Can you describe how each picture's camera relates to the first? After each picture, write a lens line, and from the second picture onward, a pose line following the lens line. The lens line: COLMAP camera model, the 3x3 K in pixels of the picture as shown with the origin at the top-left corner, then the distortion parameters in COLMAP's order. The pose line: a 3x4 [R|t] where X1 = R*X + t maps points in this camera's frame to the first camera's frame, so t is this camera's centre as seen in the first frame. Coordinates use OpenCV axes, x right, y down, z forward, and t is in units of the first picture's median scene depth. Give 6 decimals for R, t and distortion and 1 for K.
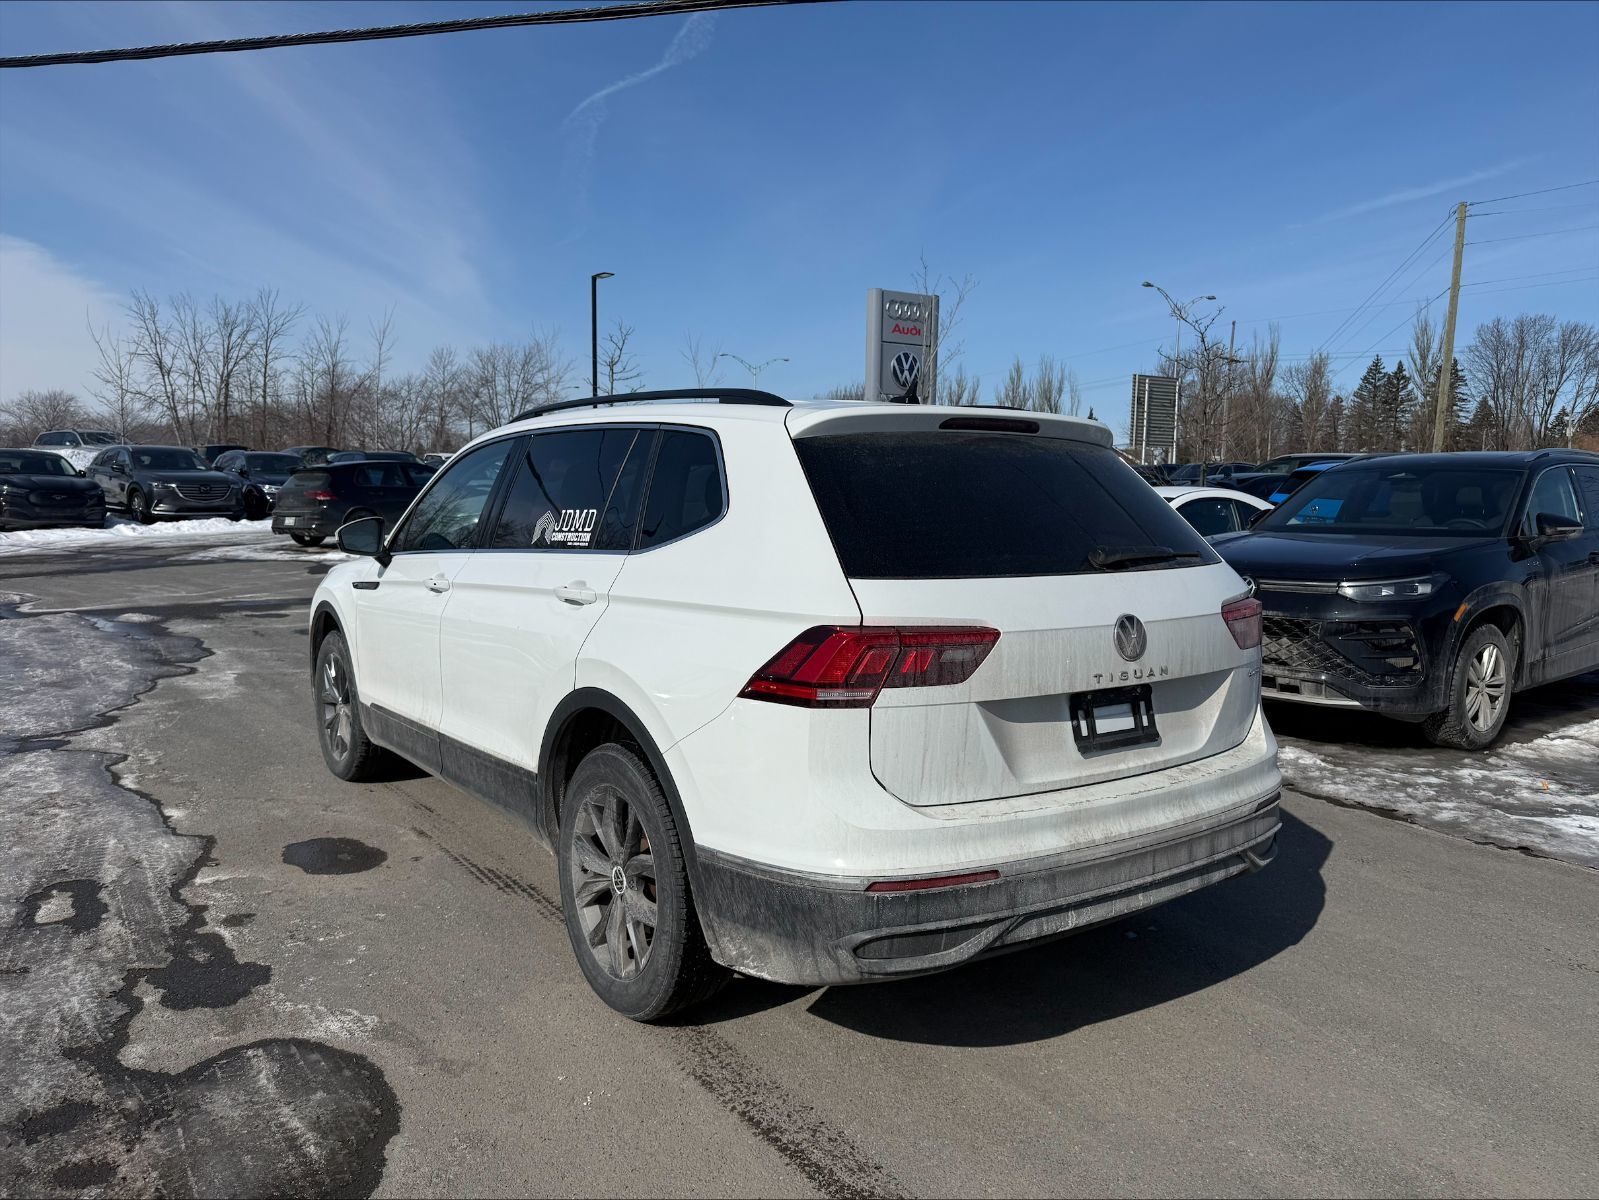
lens RADIAL K [[1126.1, 0, 799.5], [0, 1126.1, 600.0], [0, 0, 1]] dist [0.079212, -0.099115]
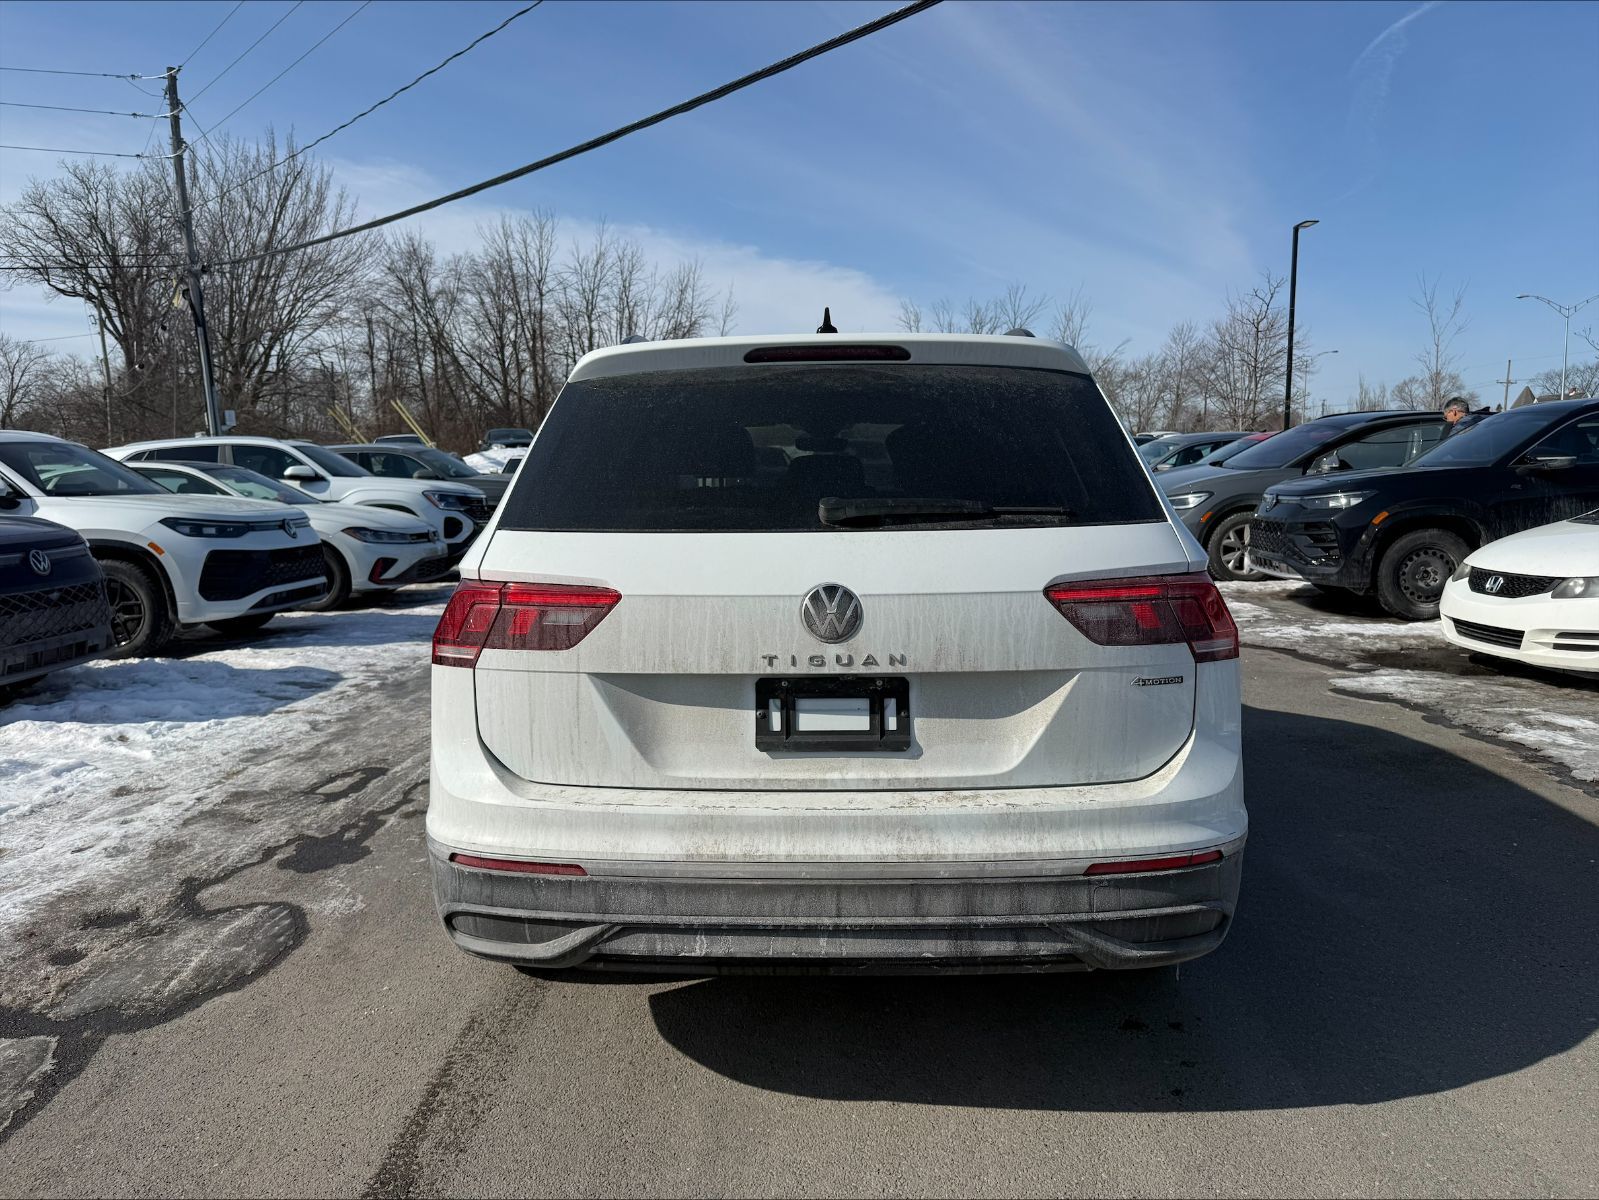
lens RADIAL K [[1126.1, 0, 799.5], [0, 1126.1, 600.0], [0, 0, 1]] dist [0.079212, -0.099115]
pose [[0.811939, 0.047358, -0.581818, 0.733330], [-0.036880, 0.998874, 0.029838, 0.001350], [0.582576, -0.002770, 0.812771, 0.351768]]
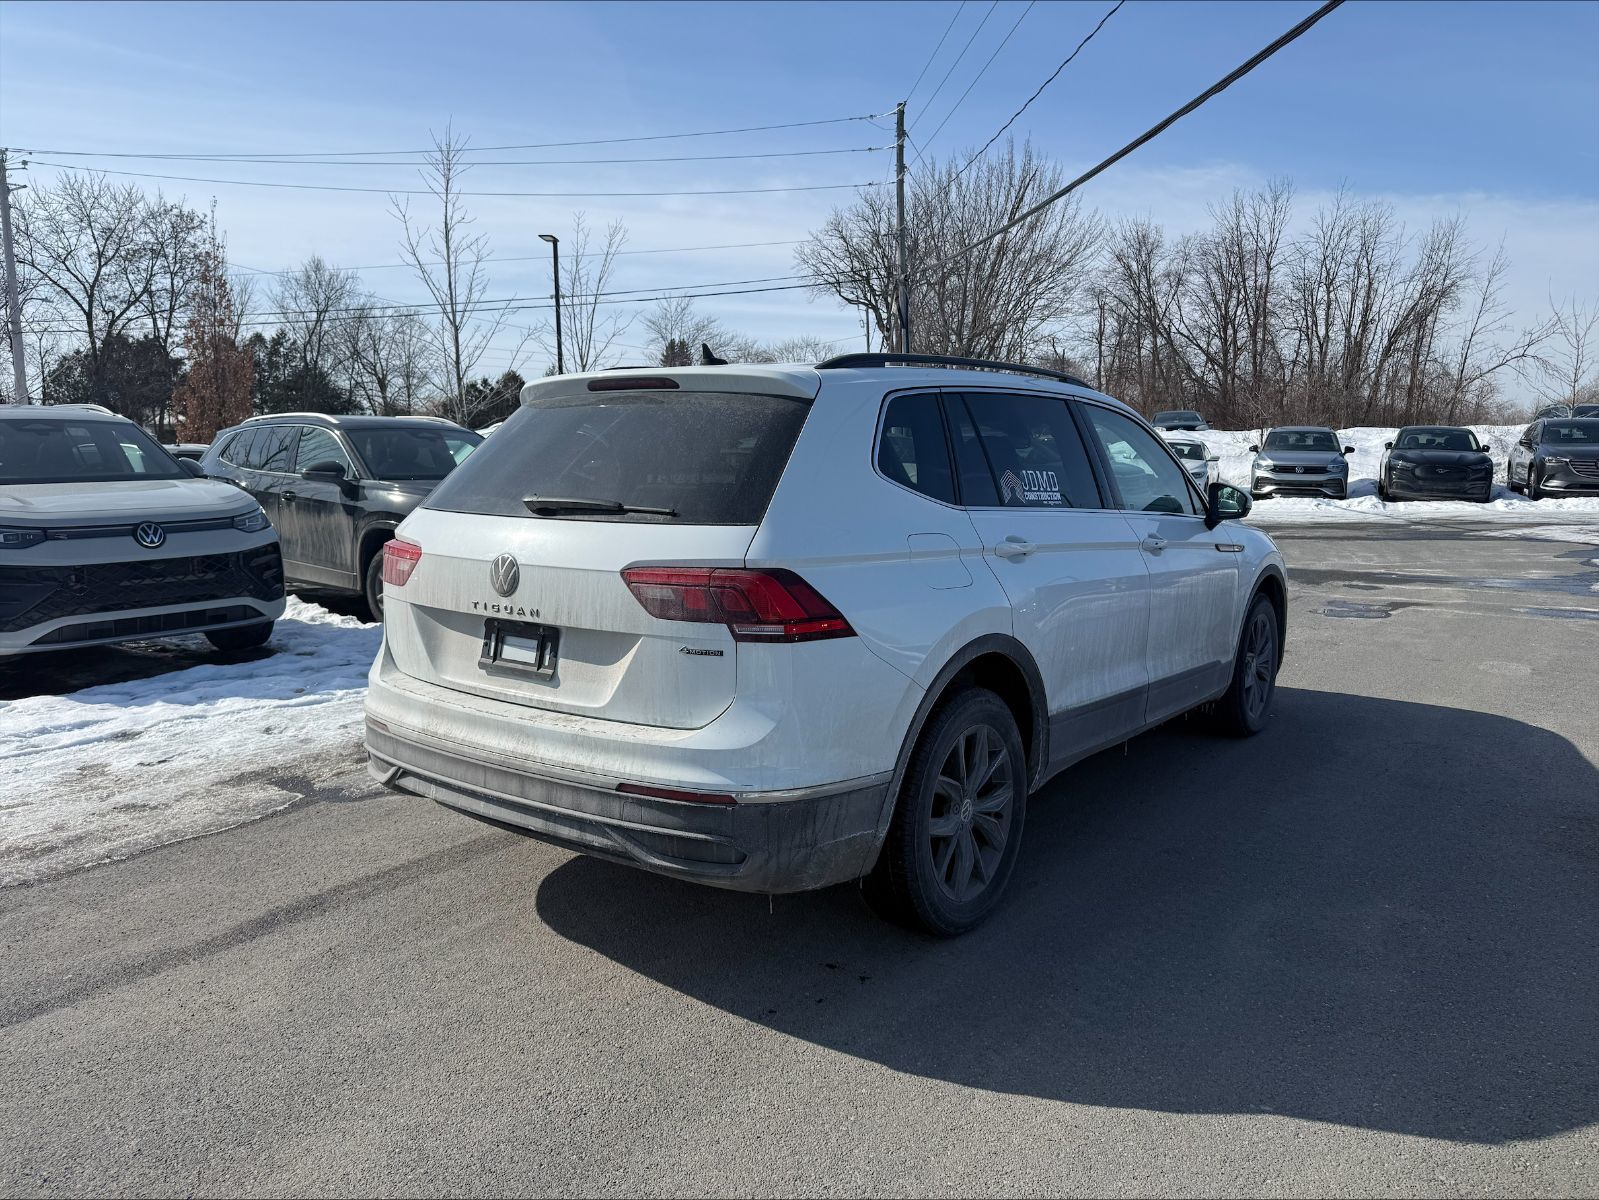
lens RADIAL K [[1131.1, 0, 785.8], [0, 1131.1, 599.0], [0, 0, 1]] dist [0.049619, -0.067021]
pose [[0.310340, 0.110840, -0.944142, 1.440445], [-0.092701, 0.991974, 0.085985, -0.066014], [0.946095, 0.060838, 0.318125, 0.912775]]
